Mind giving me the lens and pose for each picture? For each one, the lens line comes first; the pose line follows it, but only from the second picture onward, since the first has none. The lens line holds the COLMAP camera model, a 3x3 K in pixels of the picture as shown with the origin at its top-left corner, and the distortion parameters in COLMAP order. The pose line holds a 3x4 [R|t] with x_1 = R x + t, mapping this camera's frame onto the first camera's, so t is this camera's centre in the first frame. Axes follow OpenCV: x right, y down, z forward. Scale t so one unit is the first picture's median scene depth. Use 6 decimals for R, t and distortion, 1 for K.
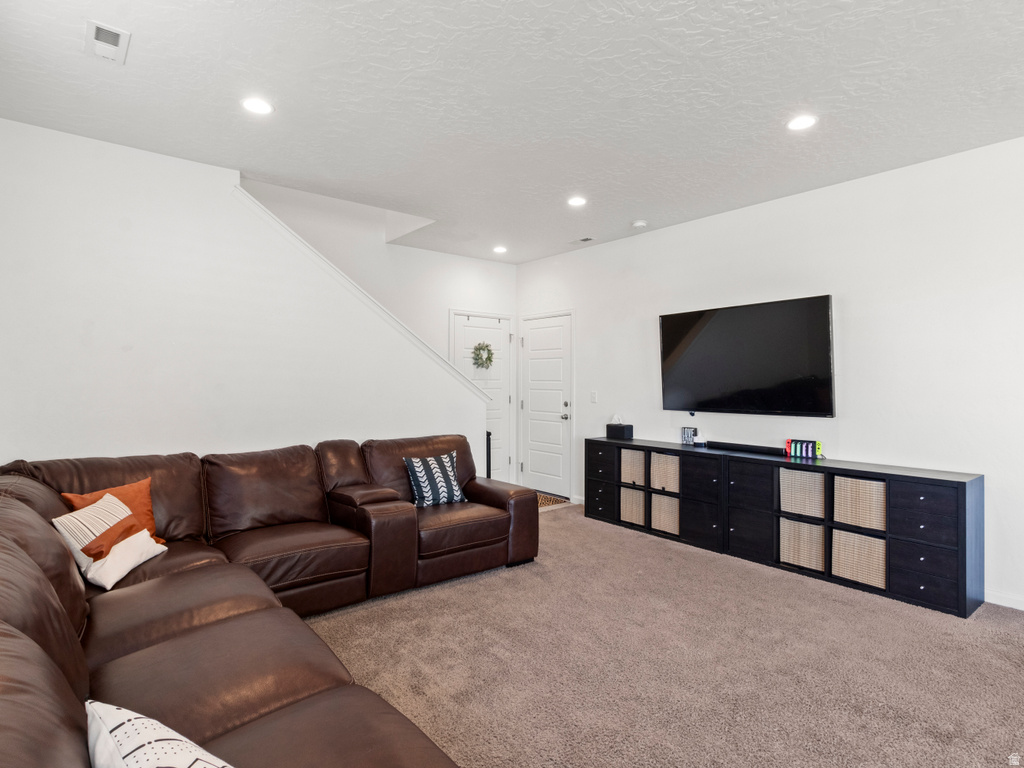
lens RADIAL K [[548.3, 0, 509.9], [0, 548.3, 380.3], [0, 0, 1]] dist [0.000184, 0.000226]
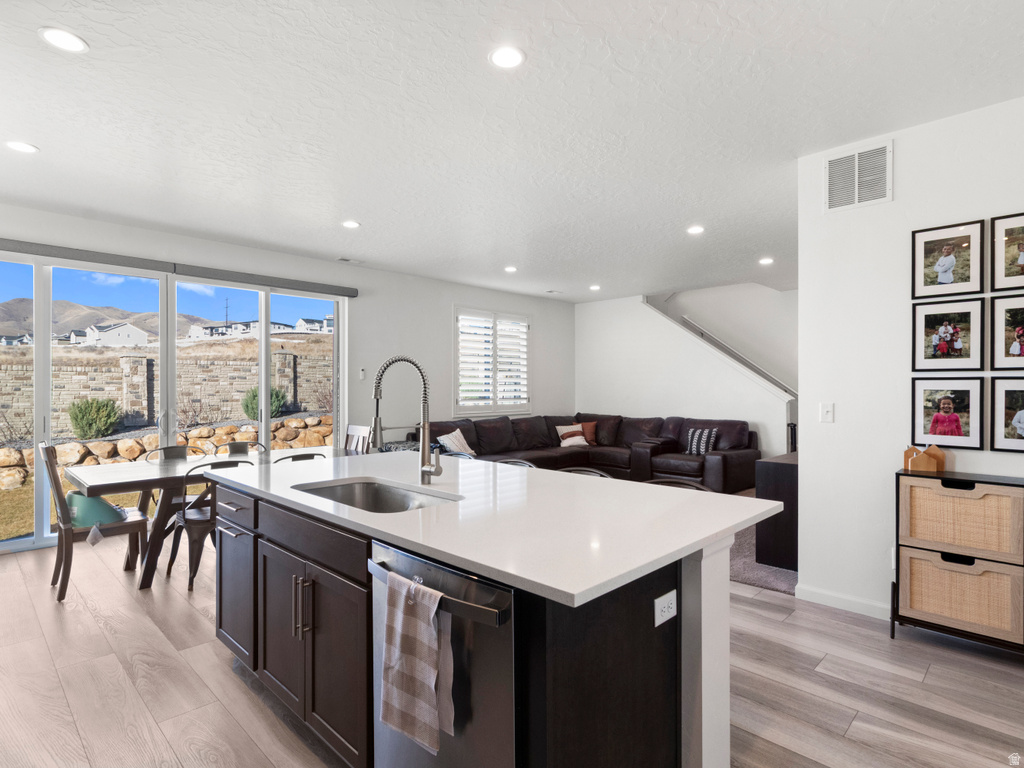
lens RADIAL K [[547.4, 0, 515.7], [0, 547.4, 382.4], [0, 0, 1]] dist [-0.001041, -0.001658]
pose [[0.119208, -0.012818, -0.992787, 1.709336], [0.003405, 0.999916, -0.012501, 0.008263], [0.992863, -0.001890, 0.119242, 0.209687]]
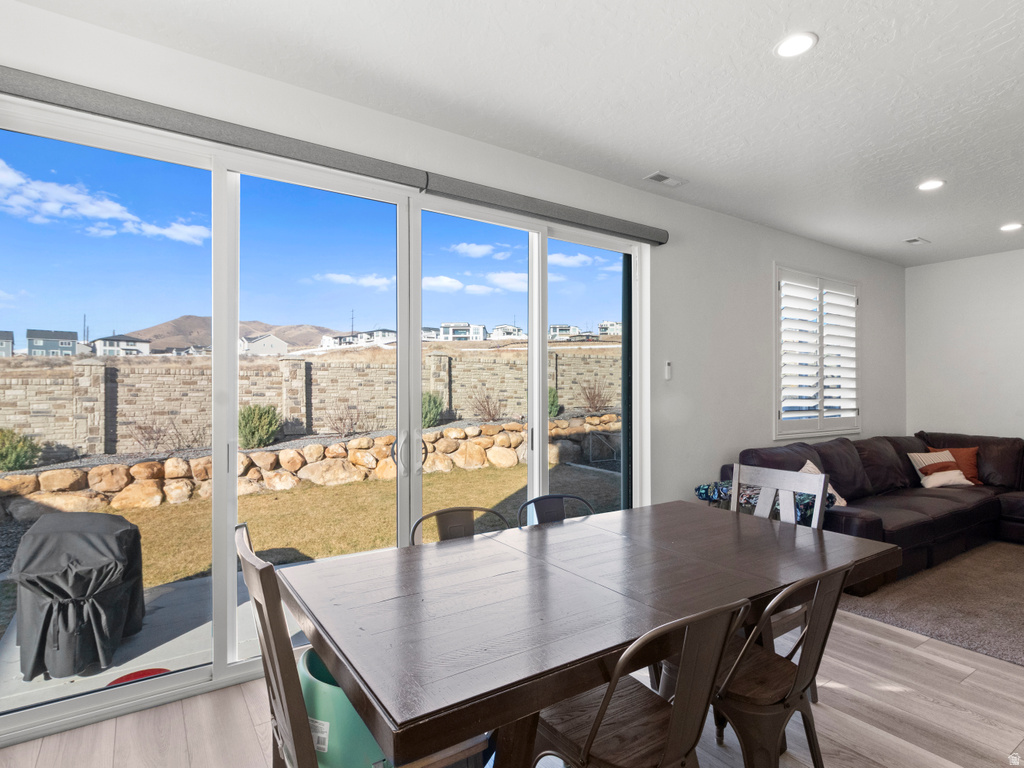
lens RADIAL K [[552.2, 0, 512.0], [0, 552.2, 384.0], [0, 0, 1]] dist [-0.009959, 0.001987]
pose [[-0.083291, -0.020411, -0.996316, 1.017527], [0.001984, 0.999785, -0.020648, 0.006004], [0.996523, -0.003696, -0.083233, -0.287829]]
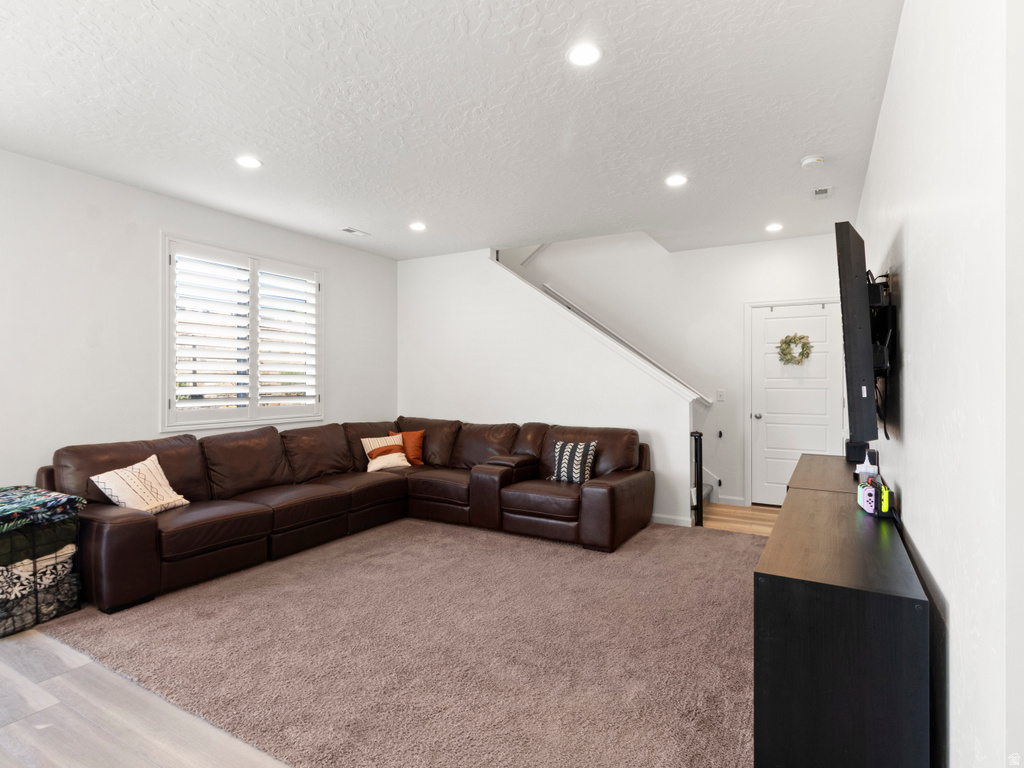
lens RADIAL K [[535.0, 0, 516.8], [0, 535.0, 380.4], [0, 0, 1]] dist [-0.000496, 0.001290]
pose [[0.368691, -0.005734, -0.929534, 0.986075], [0.001411, 0.999983, -0.005609, 0.011477], [0.929551, 0.000756, 0.368693, 0.502119]]
